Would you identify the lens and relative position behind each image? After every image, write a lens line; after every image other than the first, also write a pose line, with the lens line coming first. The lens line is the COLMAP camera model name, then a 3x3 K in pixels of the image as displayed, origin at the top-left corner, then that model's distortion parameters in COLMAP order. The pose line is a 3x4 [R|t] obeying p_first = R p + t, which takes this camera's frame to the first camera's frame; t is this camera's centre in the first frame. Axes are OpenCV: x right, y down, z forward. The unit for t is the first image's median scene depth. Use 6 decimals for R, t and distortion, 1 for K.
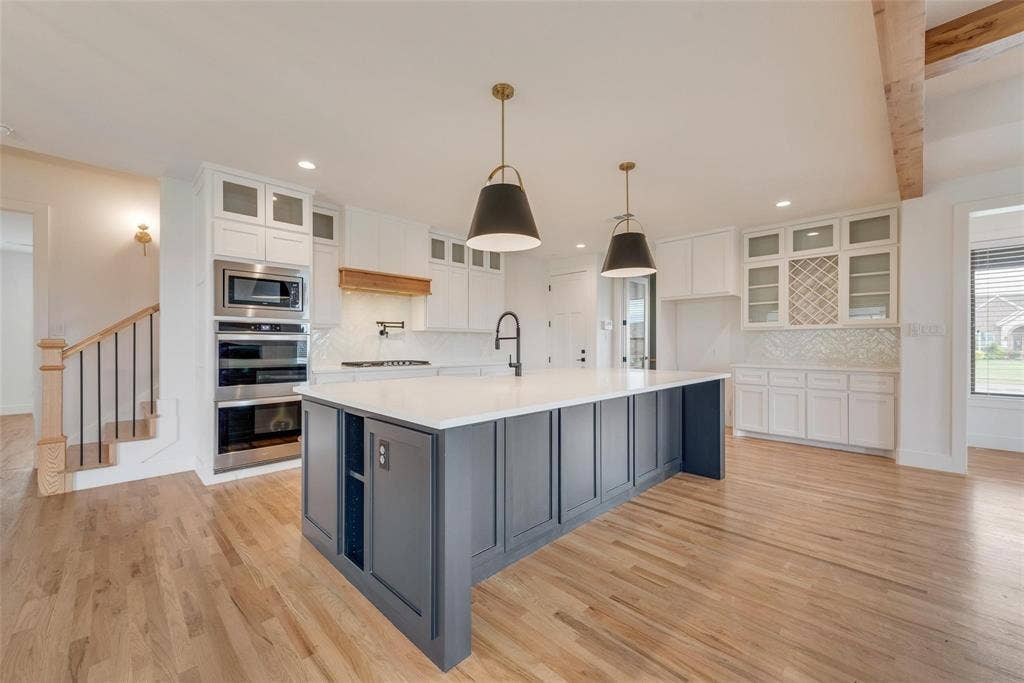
lens RADIAL K [[401.8, 0, 512.3], [0, 401.8, 347.1], [0, 0, 1]] dist [0.002277, 0.000349]
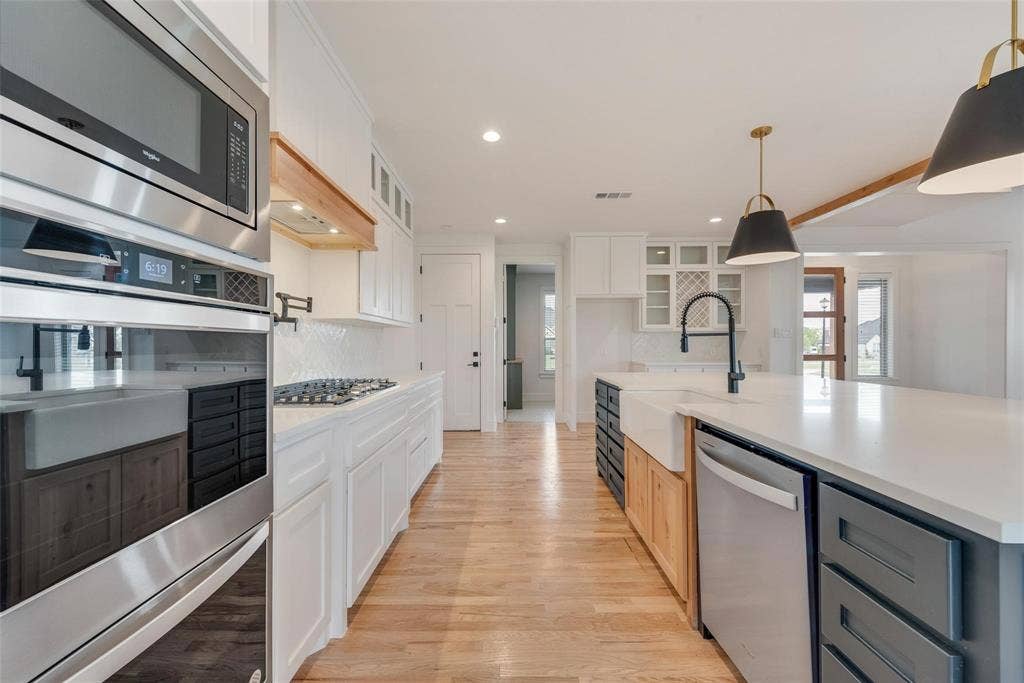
lens RADIAL K [[401.8, 0, 512.3], [0, 401.8, 347.1], [0, 0, 1]] dist [0.002277, 0.000349]
pose [[0.711874, -0.007073, 0.702272, -0.477911], [0.009593, 0.999954, 0.000347, -0.003650], [-0.702242, 0.006490, 0.711909, 0.541162]]
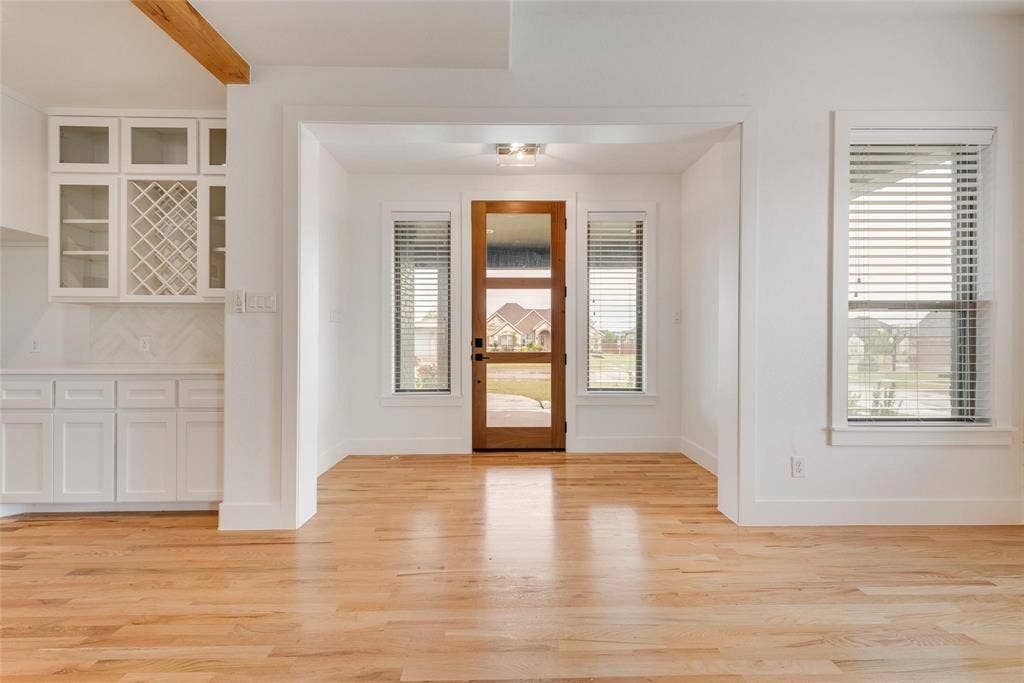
lens RADIAL K [[401.8, 0, 512.3], [0, 401.8, 347.1], [0, 0, 1]] dist [0.002277, 0.000349]
pose [[0.693954, -0.007471, 0.719980, 0.688808], [0.004084, 0.999971, 0.006440, 0.017700], [-0.720007, -0.001529, 0.693965, 0.236082]]
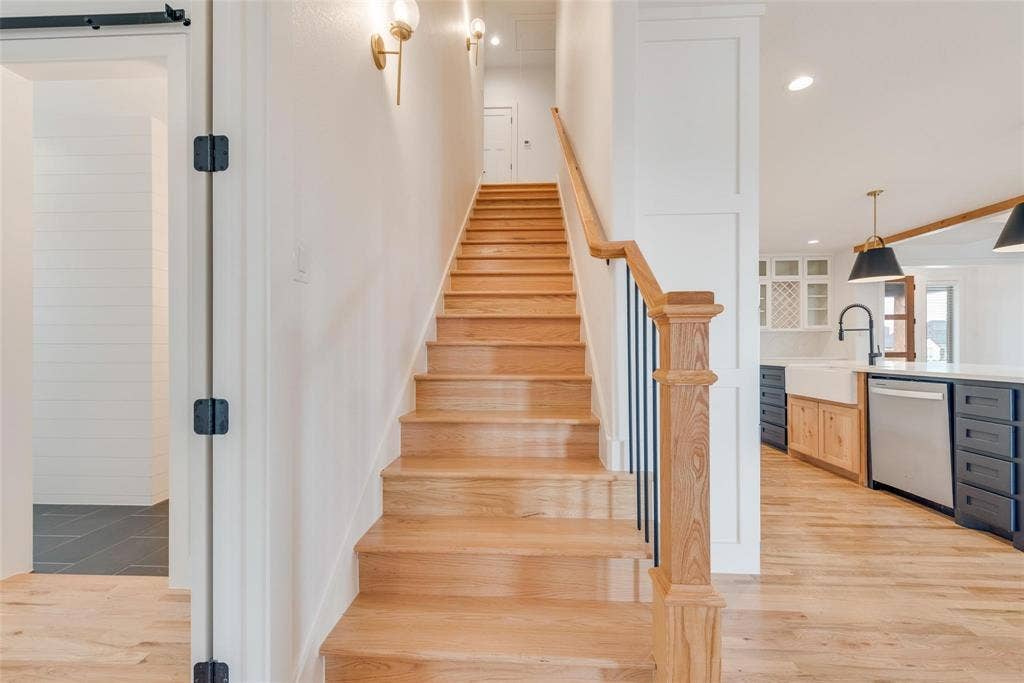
lens RADIAL K [[419.5, 0, 510.1], [0, 419.5, 350.3], [0, 0, 1]] dist [0.001154, -0.000115]
pose [[0.744168, -0.004263, 0.667979, -0.998497], [0.007605, 0.999969, -0.002091, 0.018792], [-0.667950, 0.006636, 0.744177, 0.557581]]
